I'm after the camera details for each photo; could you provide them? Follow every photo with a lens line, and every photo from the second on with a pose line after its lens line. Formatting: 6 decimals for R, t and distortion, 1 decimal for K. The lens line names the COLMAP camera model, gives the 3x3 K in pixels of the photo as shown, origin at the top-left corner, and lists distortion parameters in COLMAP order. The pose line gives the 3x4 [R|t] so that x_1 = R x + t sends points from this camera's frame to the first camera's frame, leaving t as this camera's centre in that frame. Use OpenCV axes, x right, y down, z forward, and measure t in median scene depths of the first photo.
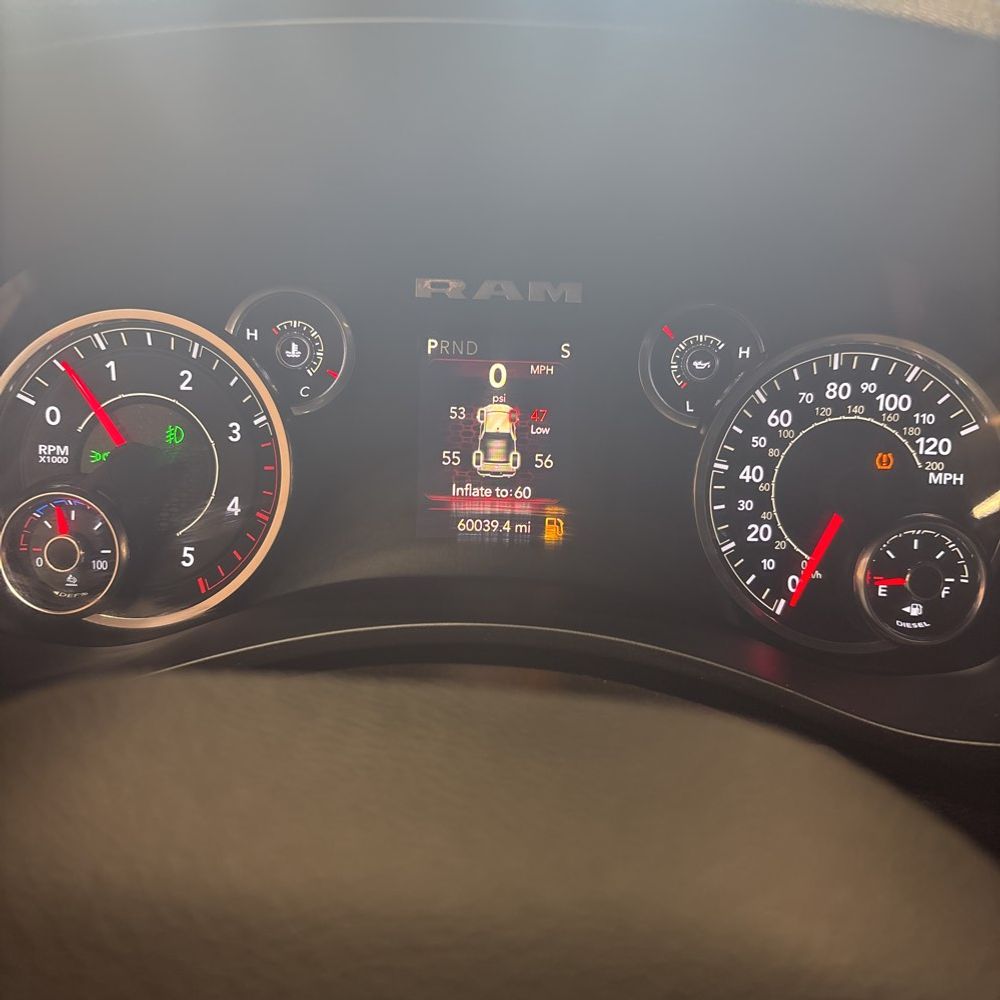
lens RADIAL K [[1013.6, 0, 500.4], [0, 1013.6, 501.2], [0, 0, 1]] dist [0.016207, 0.000000]
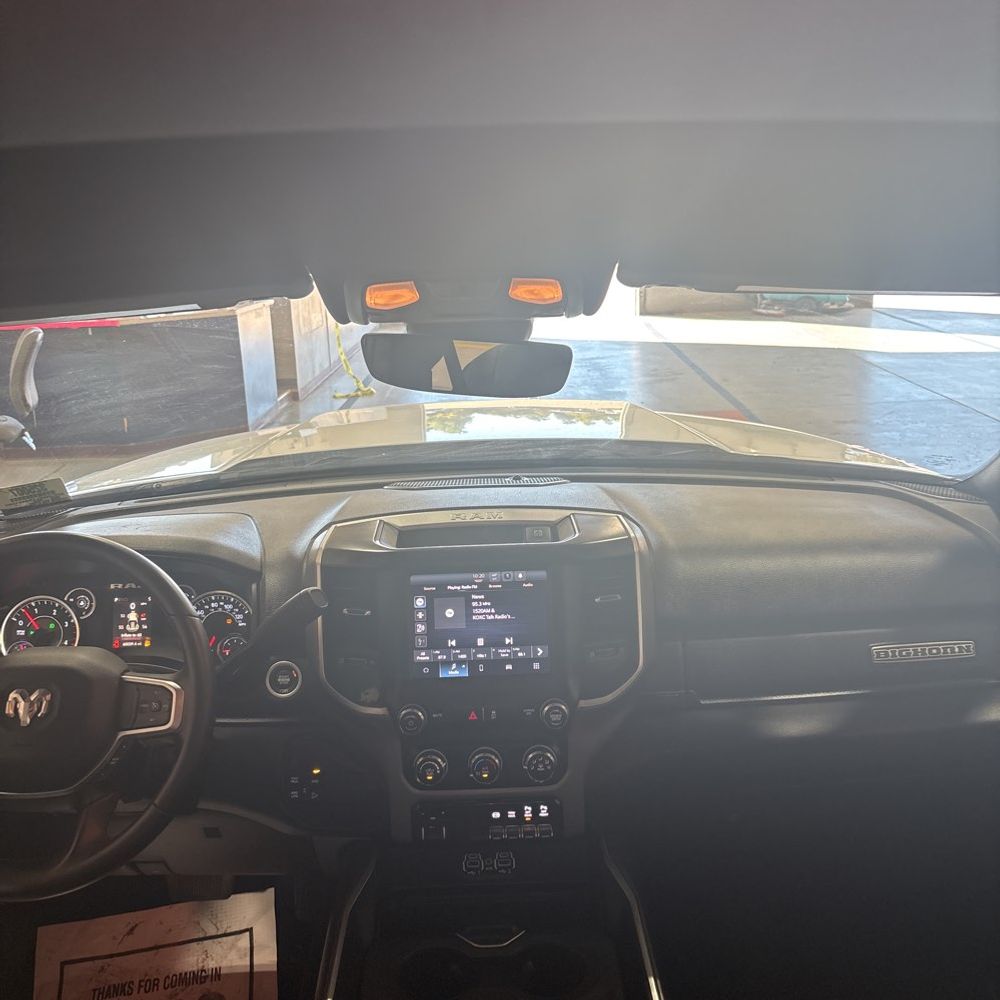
lens RADIAL K [[1013.6, 0, 499.7], [0, 1013.6, 496.3], [0, 0, 1]] dist [0.016207, 0.000000]
pose [[0.997122, -0.057510, 0.049397, 1.301789], [0.065934, 0.979448, -0.190616, 0.321891], [-0.037420, 0.193325, 0.980421, -3.168817]]
